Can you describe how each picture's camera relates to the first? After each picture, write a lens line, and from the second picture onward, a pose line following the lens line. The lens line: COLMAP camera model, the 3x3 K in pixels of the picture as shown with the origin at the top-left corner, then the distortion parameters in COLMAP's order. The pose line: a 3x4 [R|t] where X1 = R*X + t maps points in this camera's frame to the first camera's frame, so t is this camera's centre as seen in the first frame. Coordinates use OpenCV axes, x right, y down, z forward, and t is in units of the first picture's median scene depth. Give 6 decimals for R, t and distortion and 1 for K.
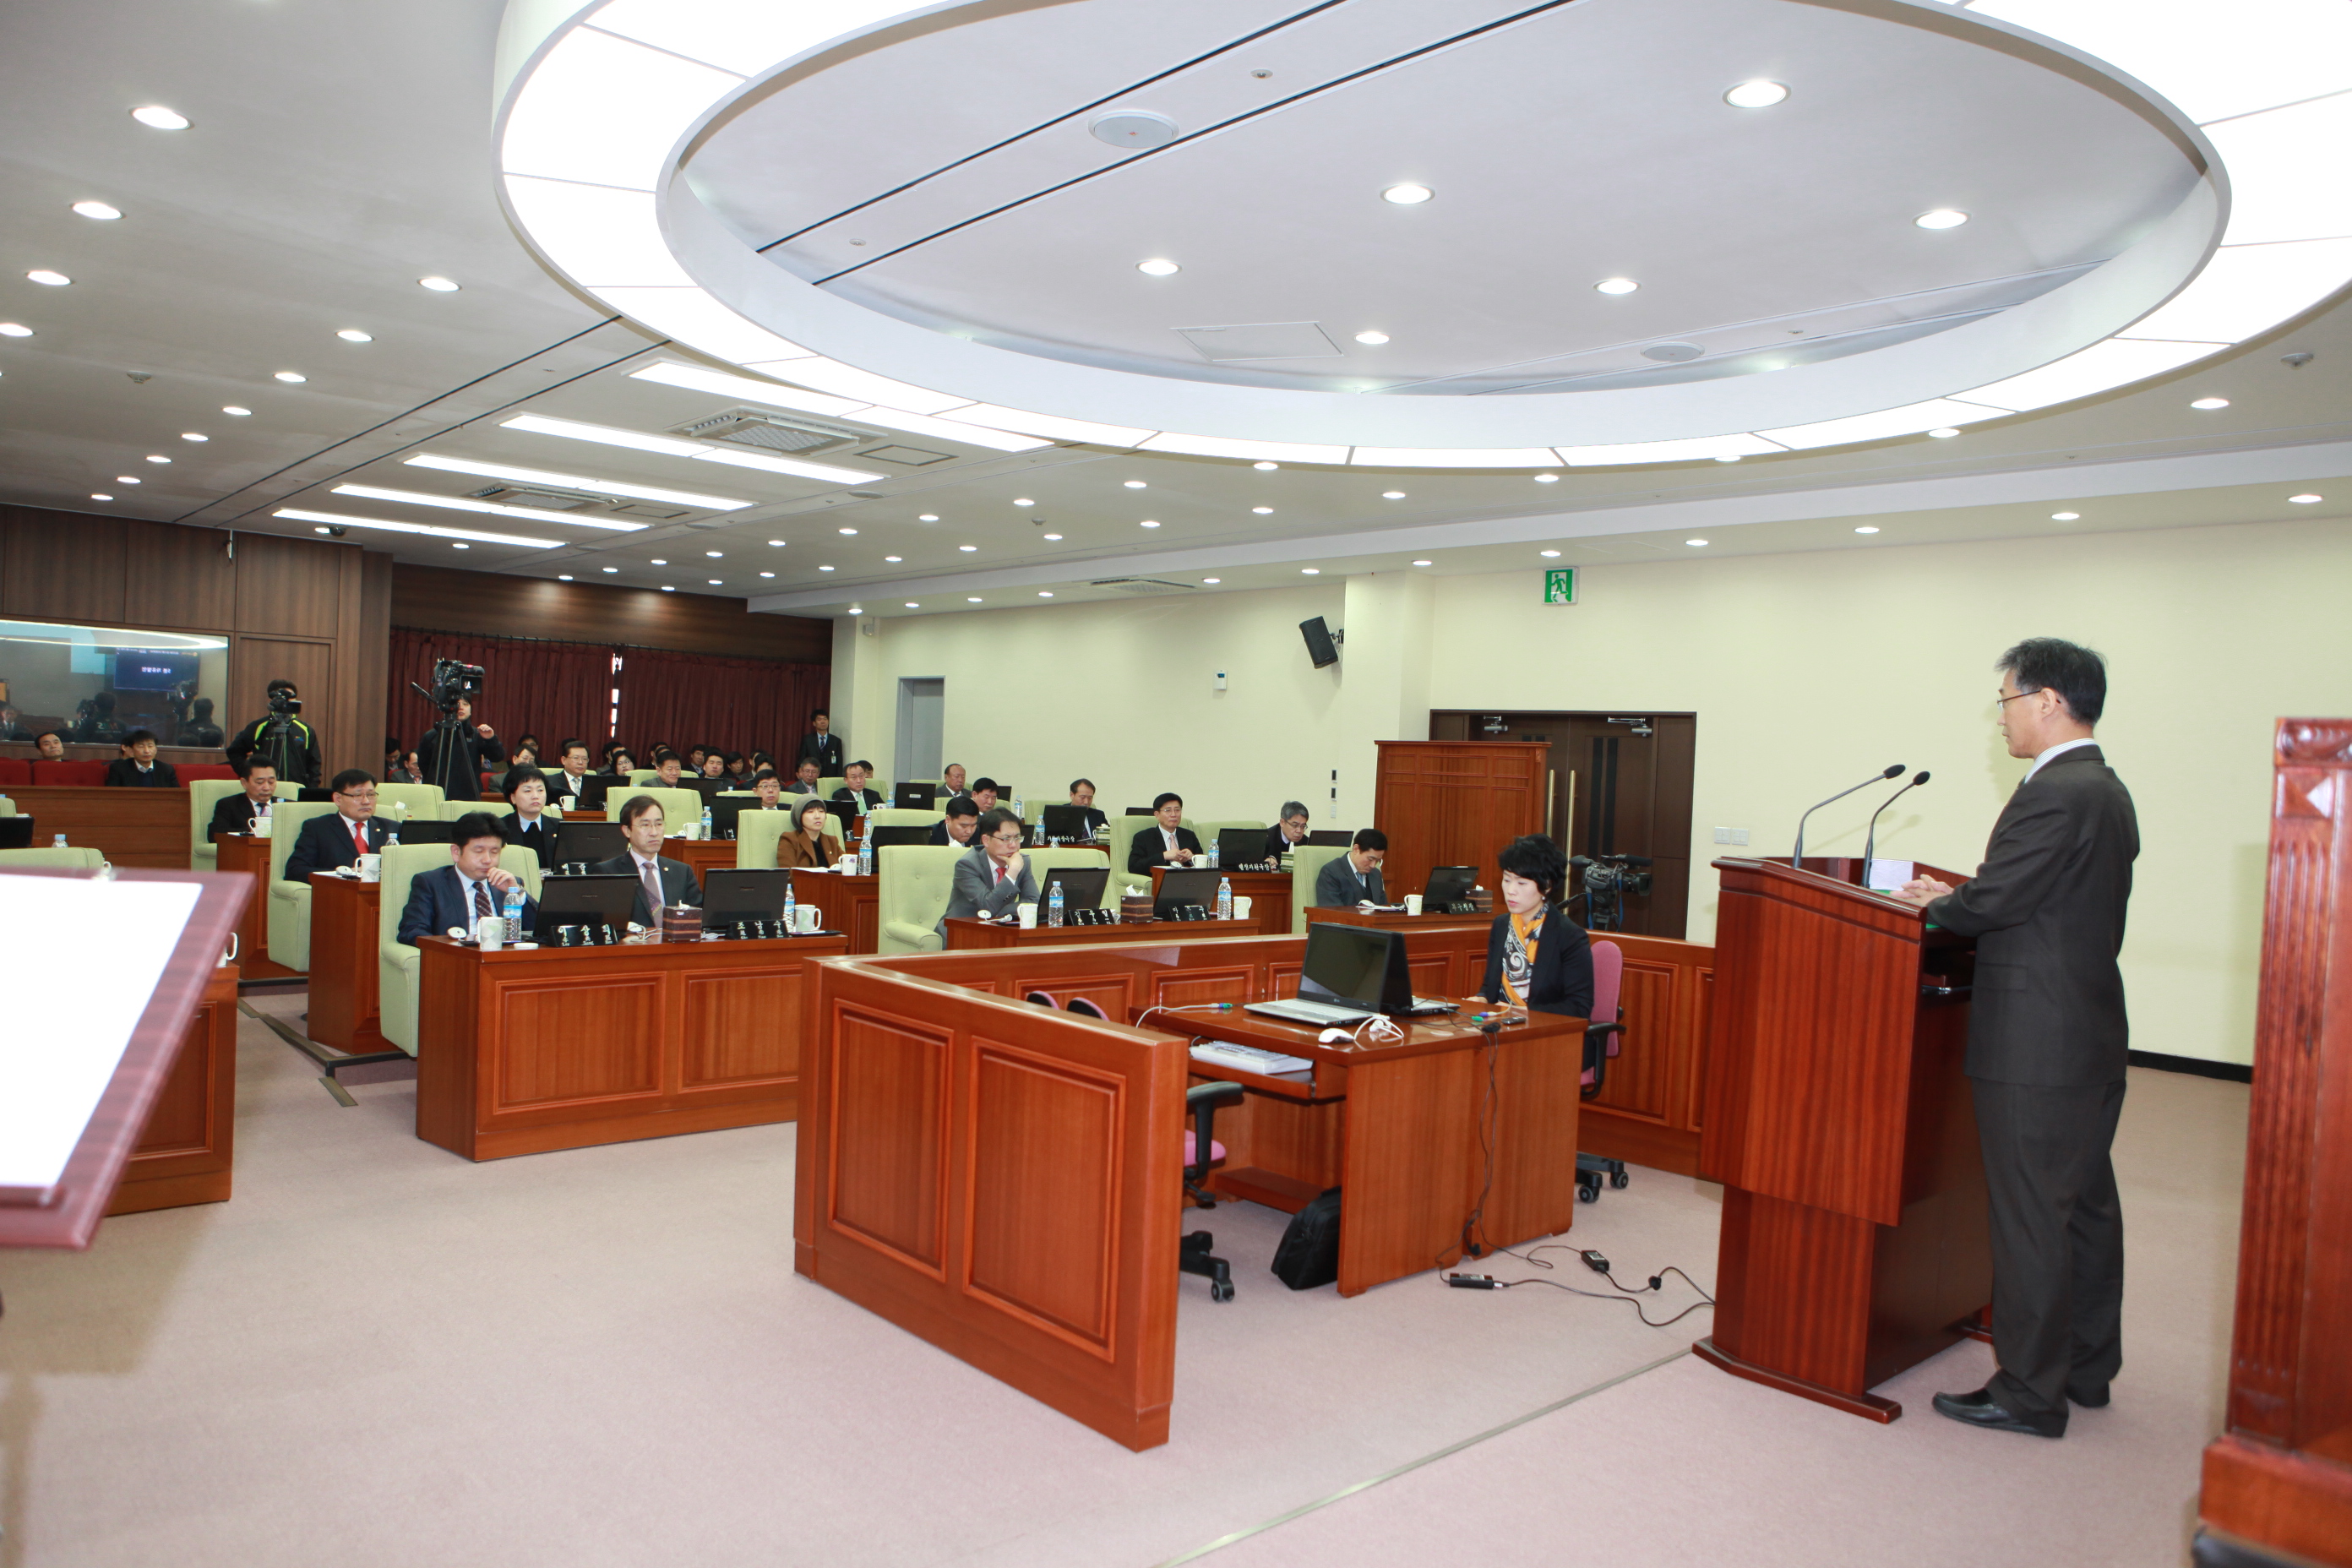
lens RADIAL K [[1610.9, 0, 1176.0], [0, 1610.9, 784.0], [0, 0, 1]] dist [-0.075178, 0.050559]
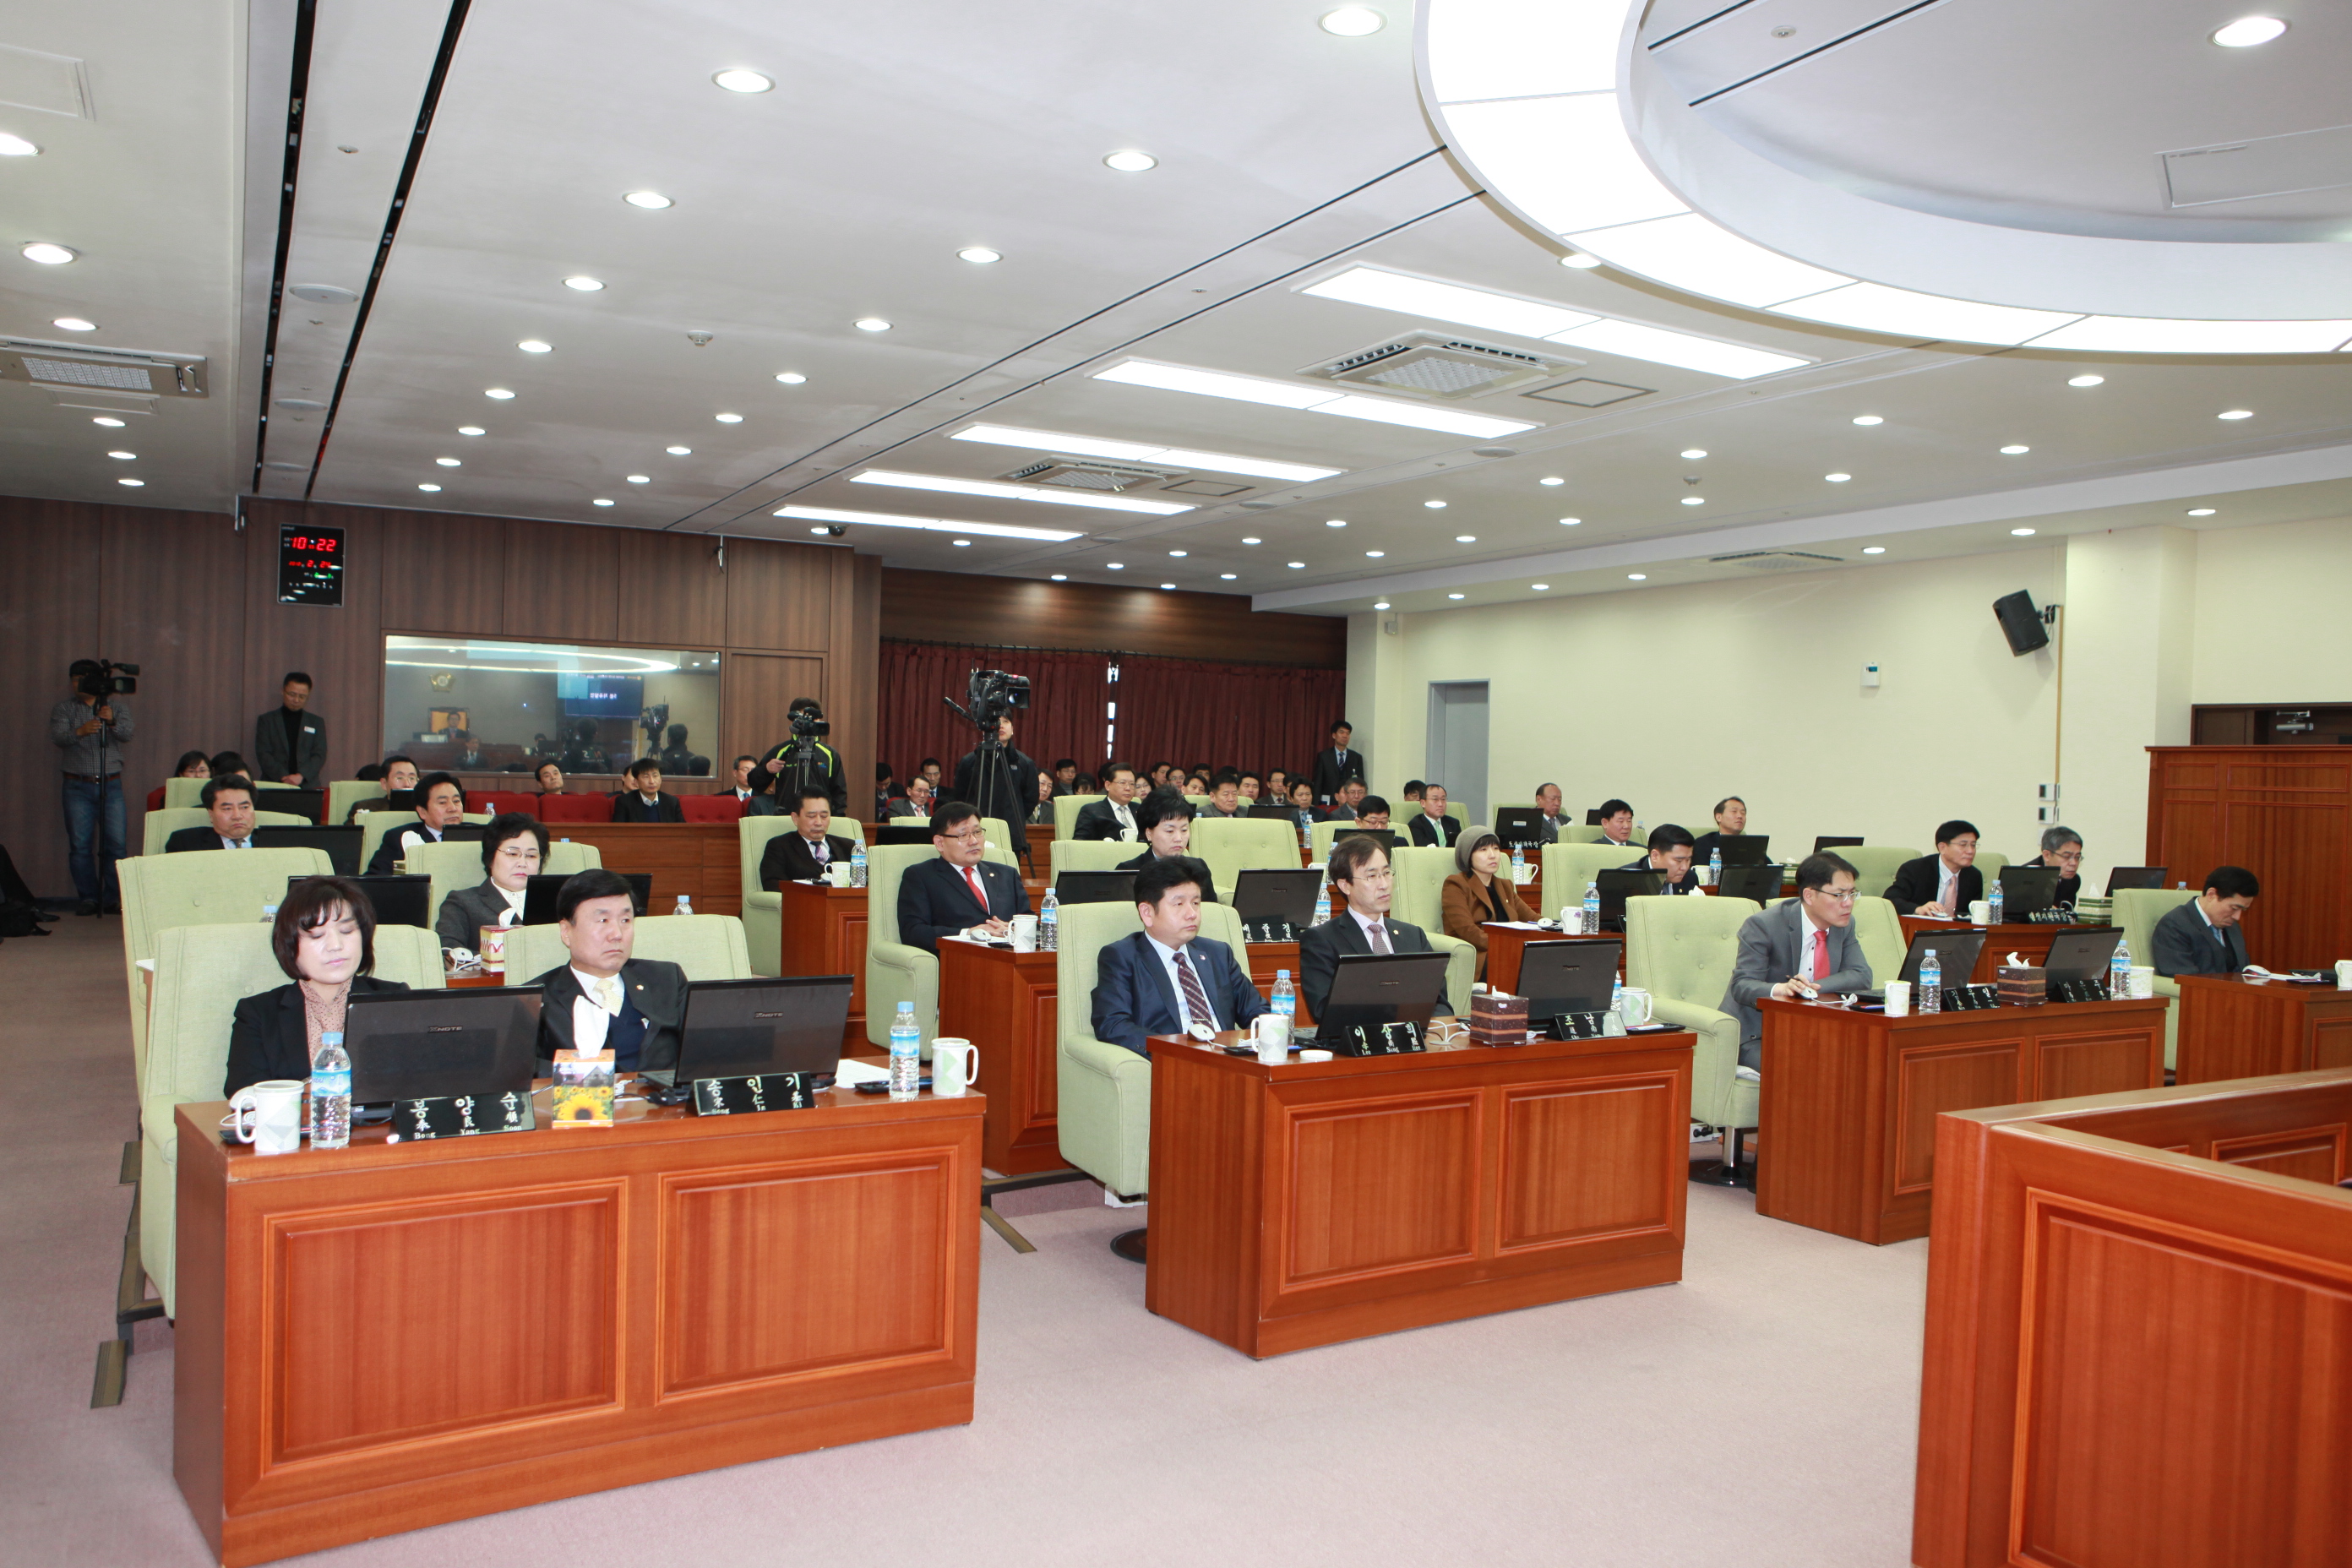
lens RADIAL K [[1700.2, 0, 1176.0], [0, 1700.2, 784.0], [0, 0, 1]] dist [-0.108491, 0.129707]
pose [[0.976642, -0.013611, -0.214442, -0.150946], [0.011702, 0.999880, -0.010169, -0.006095], [0.214555, 0.007422, 0.976684, 0.122467]]
